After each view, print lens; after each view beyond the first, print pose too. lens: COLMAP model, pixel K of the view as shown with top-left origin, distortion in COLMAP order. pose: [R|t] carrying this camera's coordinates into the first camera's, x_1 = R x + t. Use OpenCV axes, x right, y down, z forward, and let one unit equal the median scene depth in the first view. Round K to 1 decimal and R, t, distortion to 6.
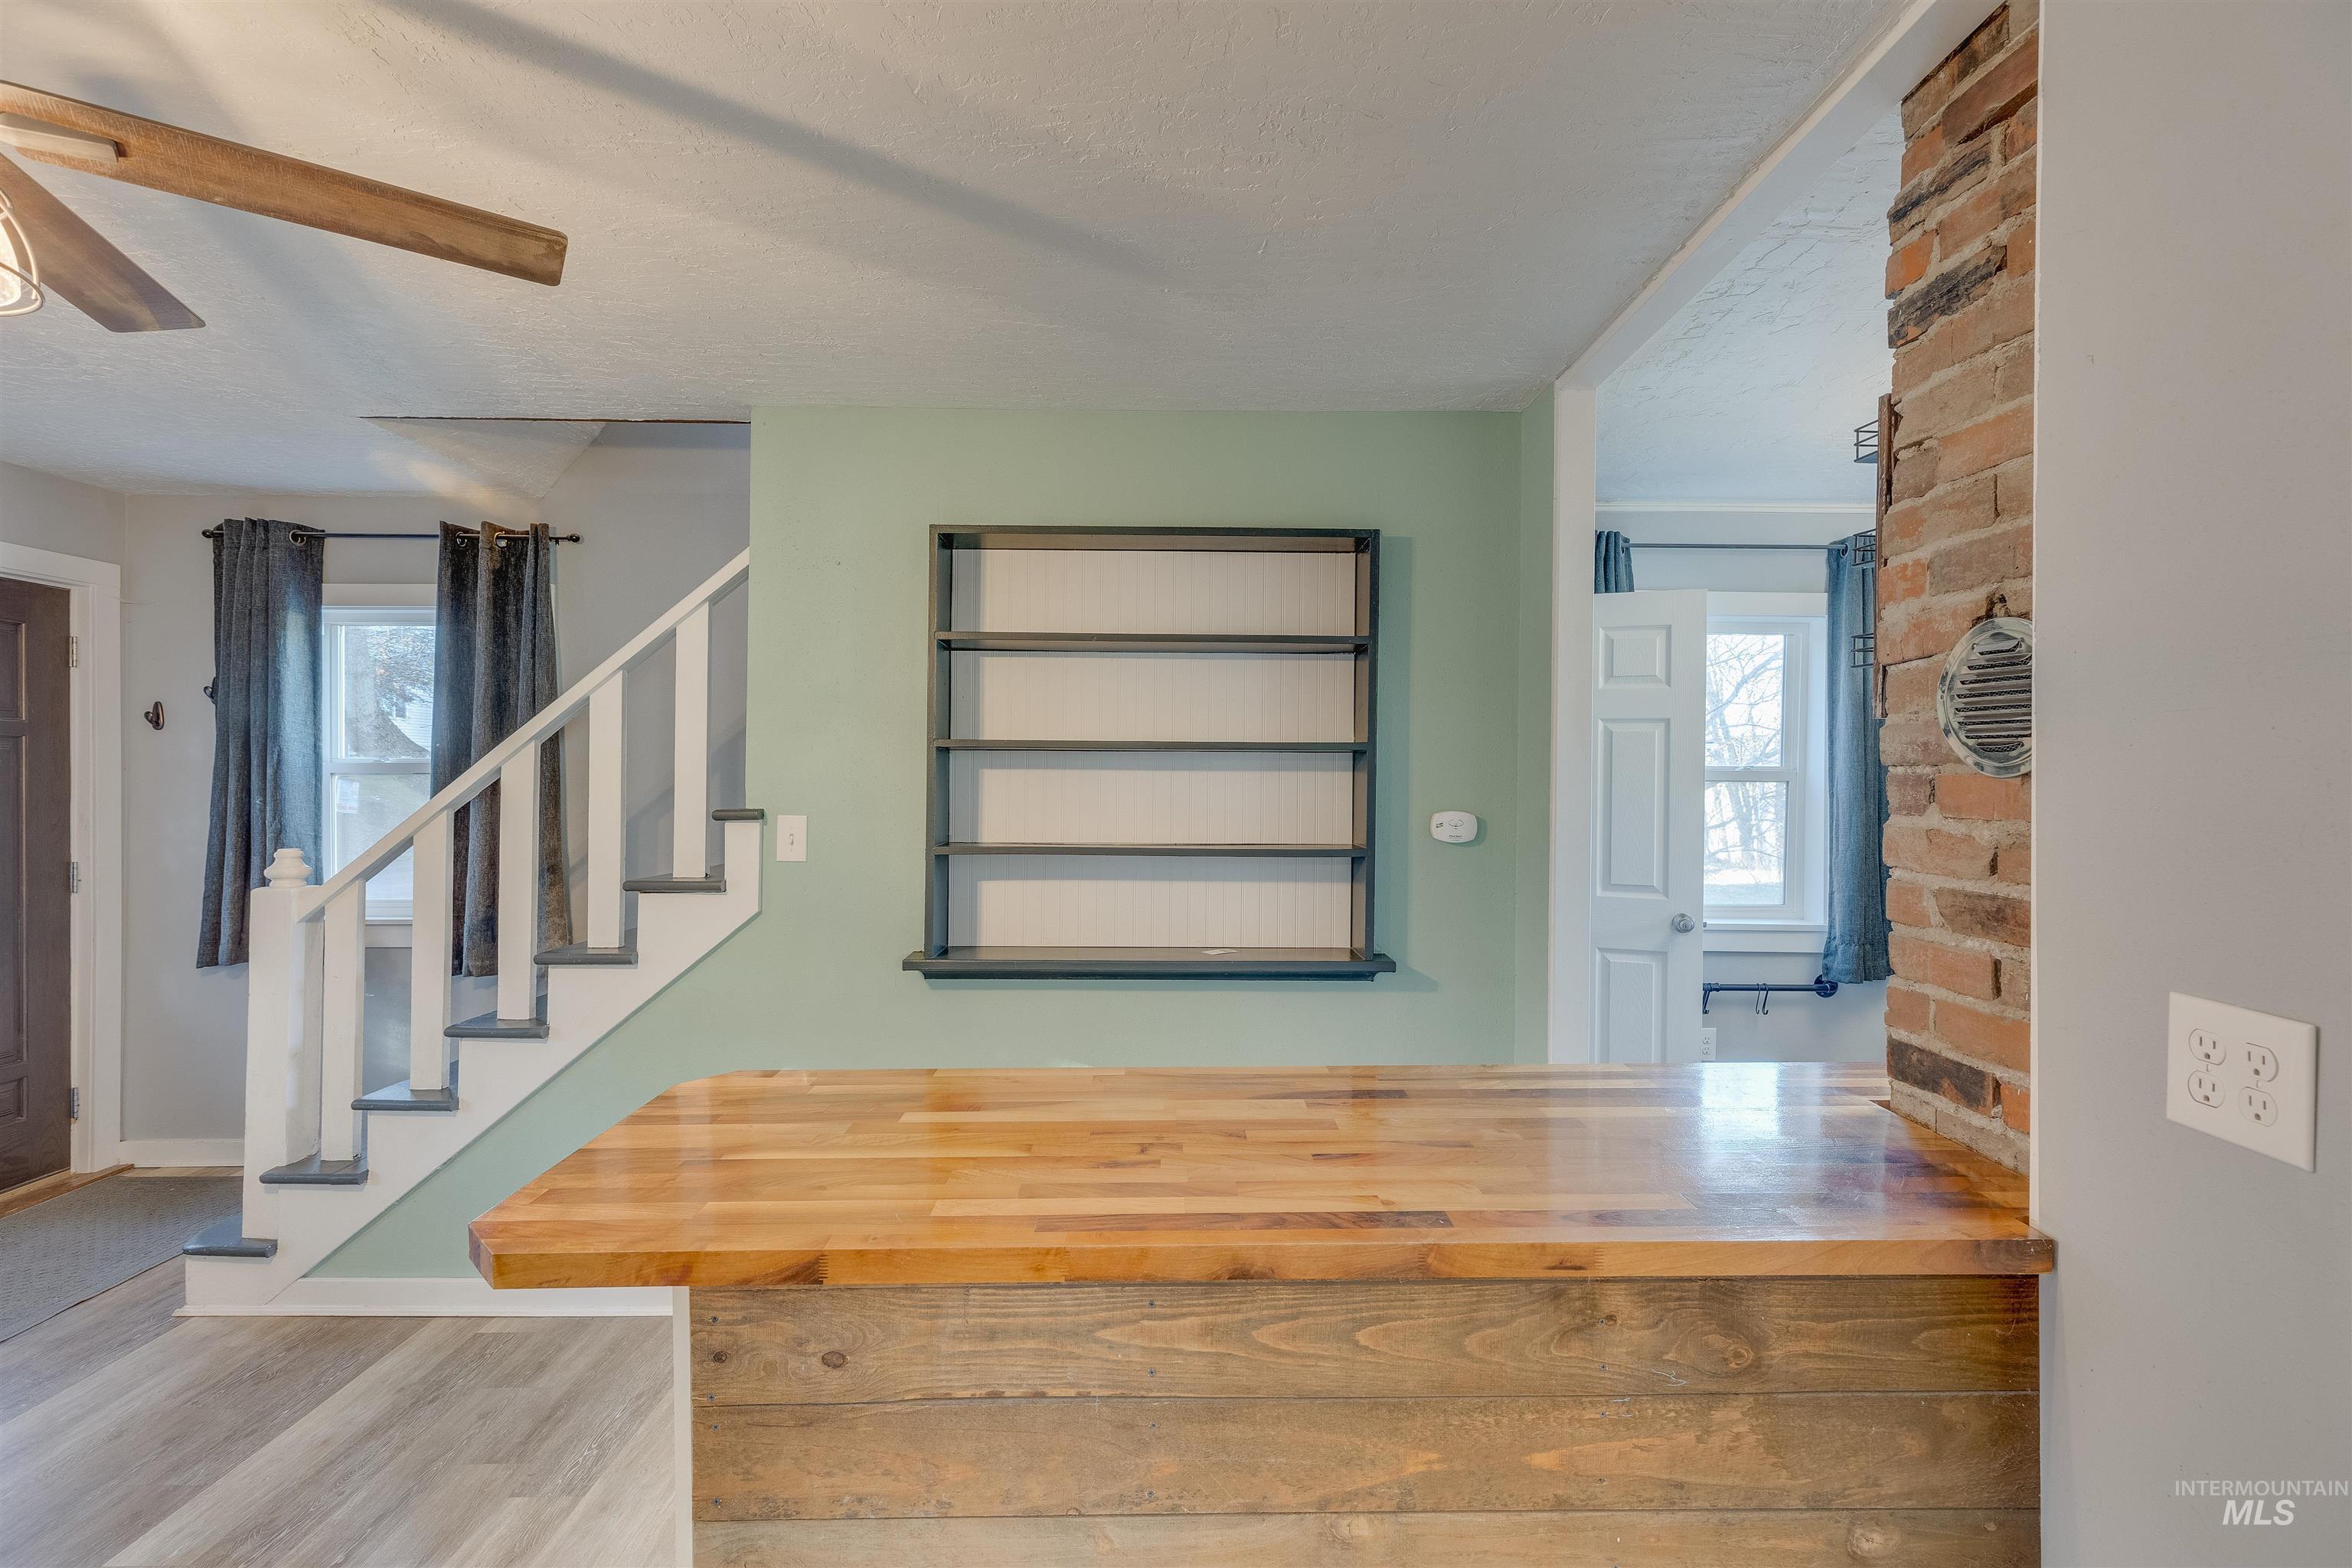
lens RADIAL K [[1047.7, 0, 1177.6], [0, 1047.7, 779.0], [0, 0, 1]] dist [0.003704, 0.000943]
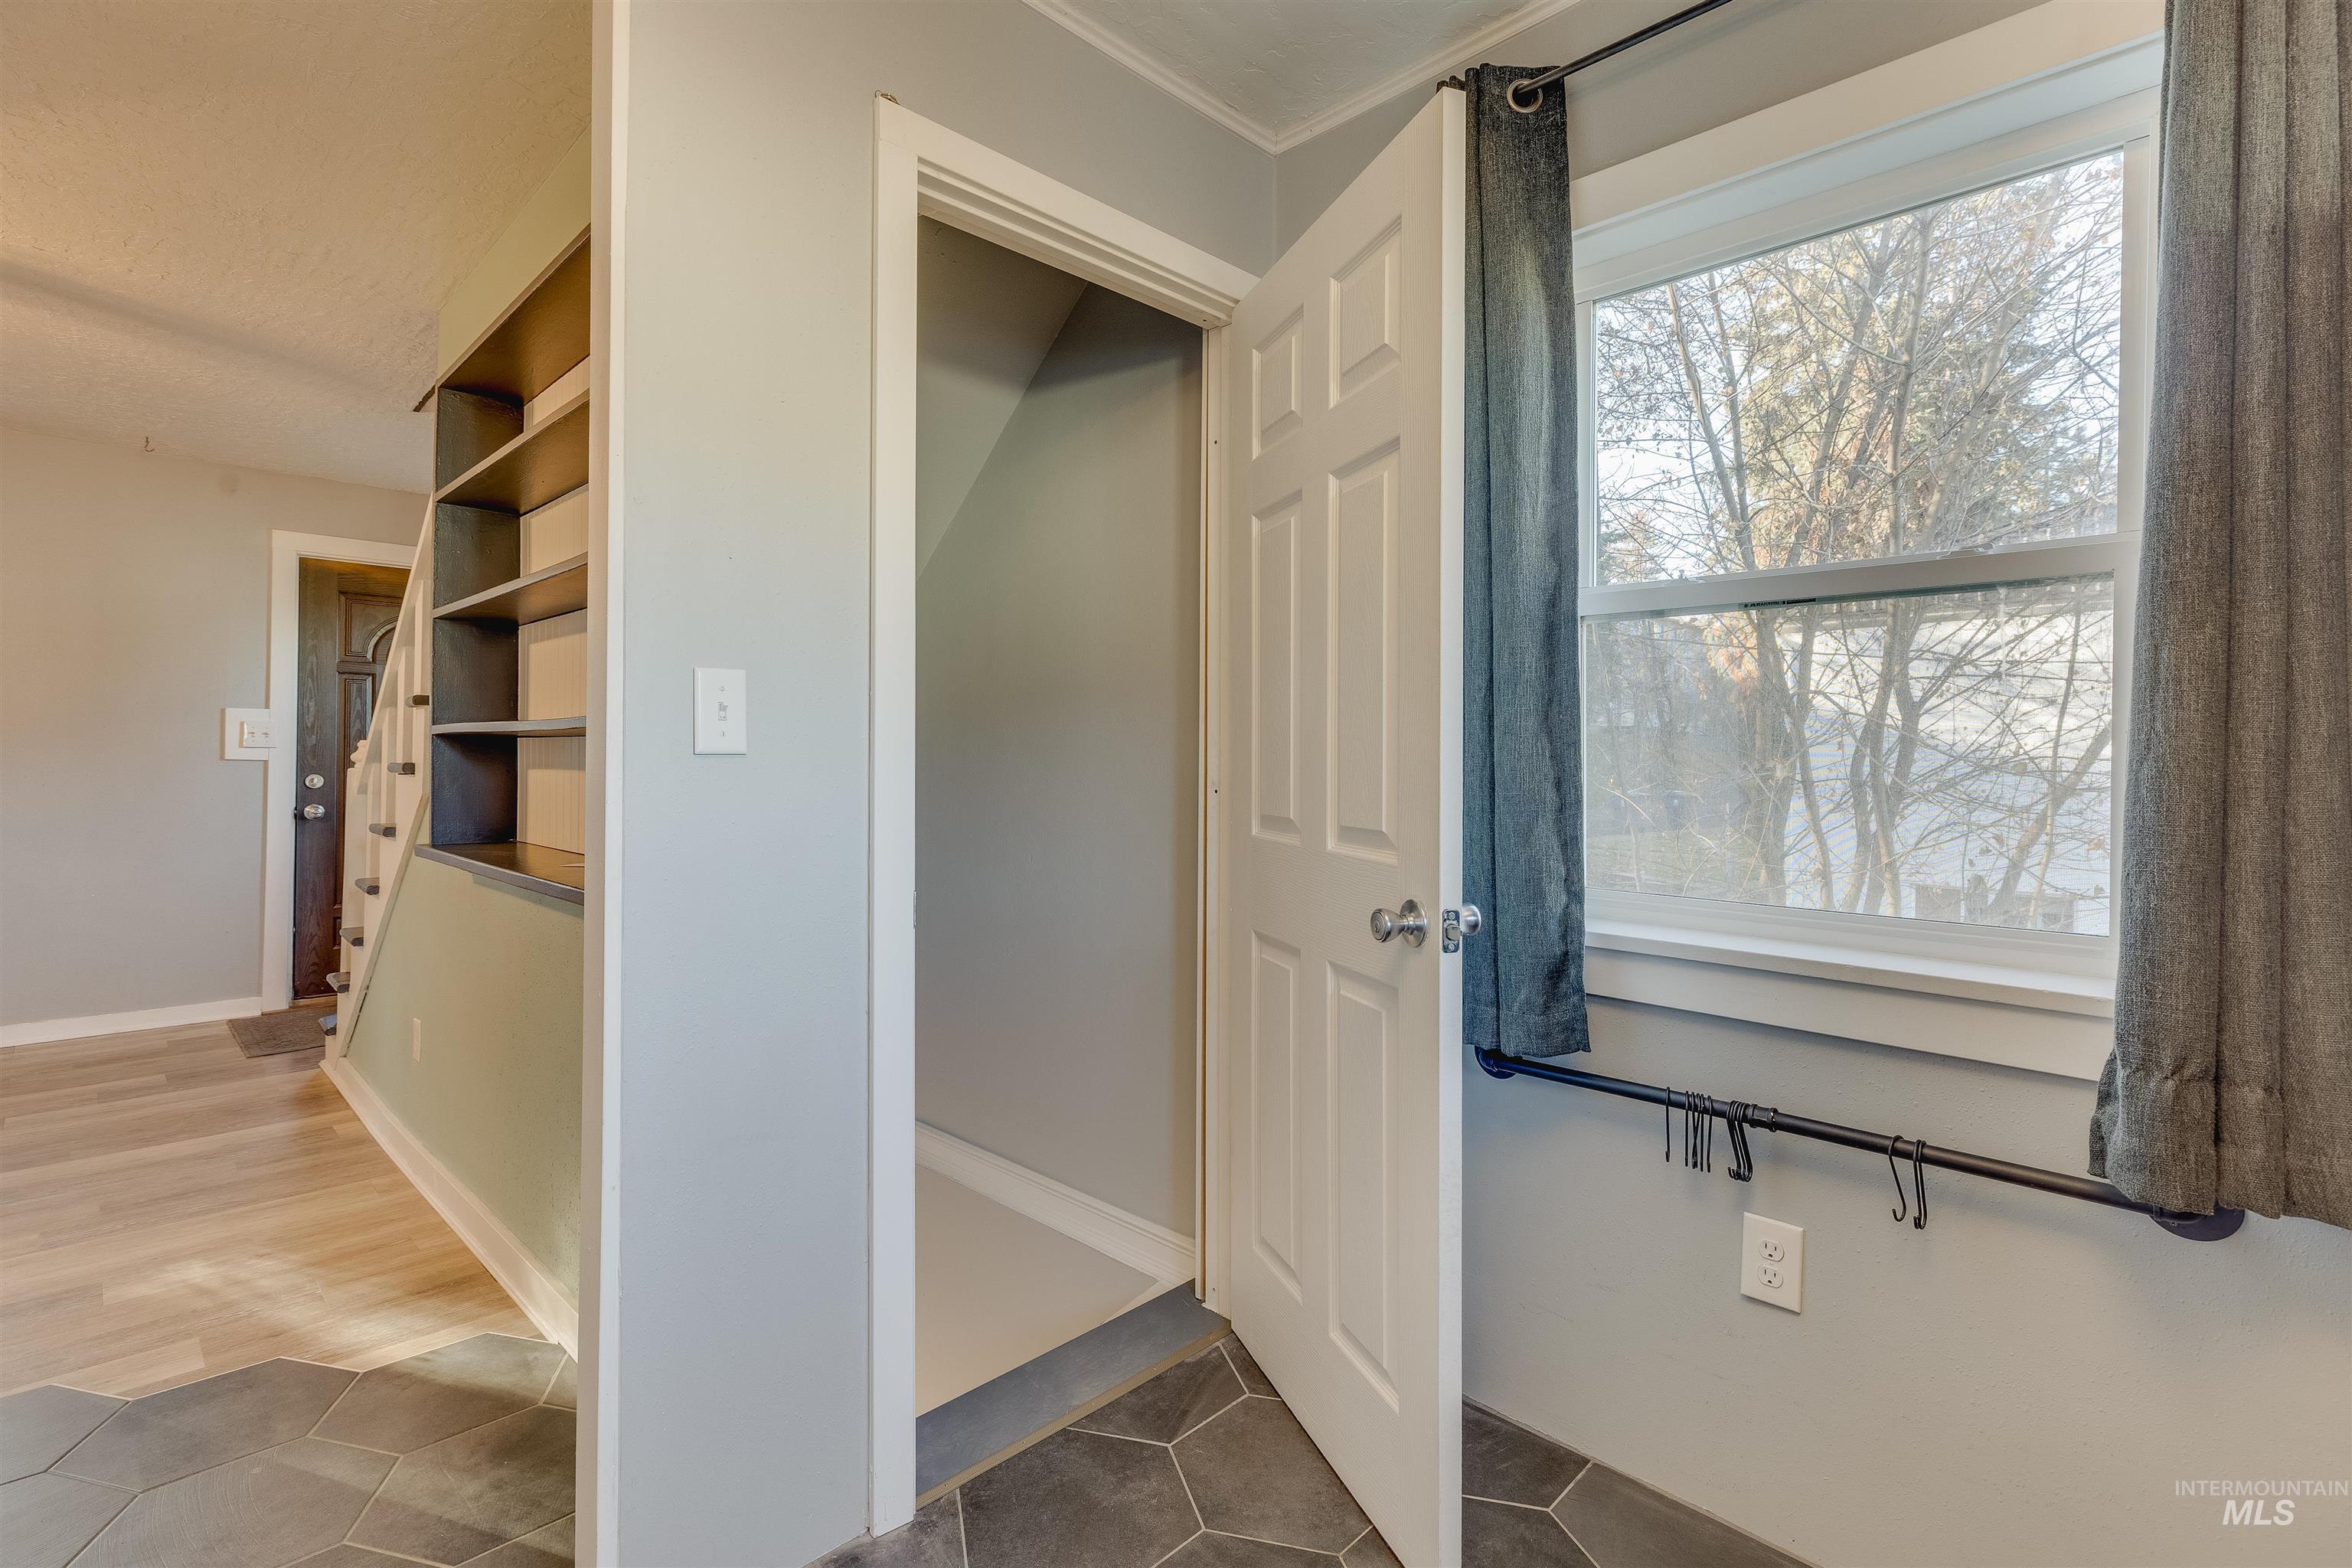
lens RADIAL K [[1086.8, 0, 1168.2], [0, 1086.8, 768.1], [0, 0, 1]] dist [0.002816, 0.000643]
pose [[0.693947, 0.004197, -0.720013, 0.883972], [0.001277, 0.999974, 0.007060, 0.096113], [0.720024, -0.005819, 0.693924, 0.785889]]
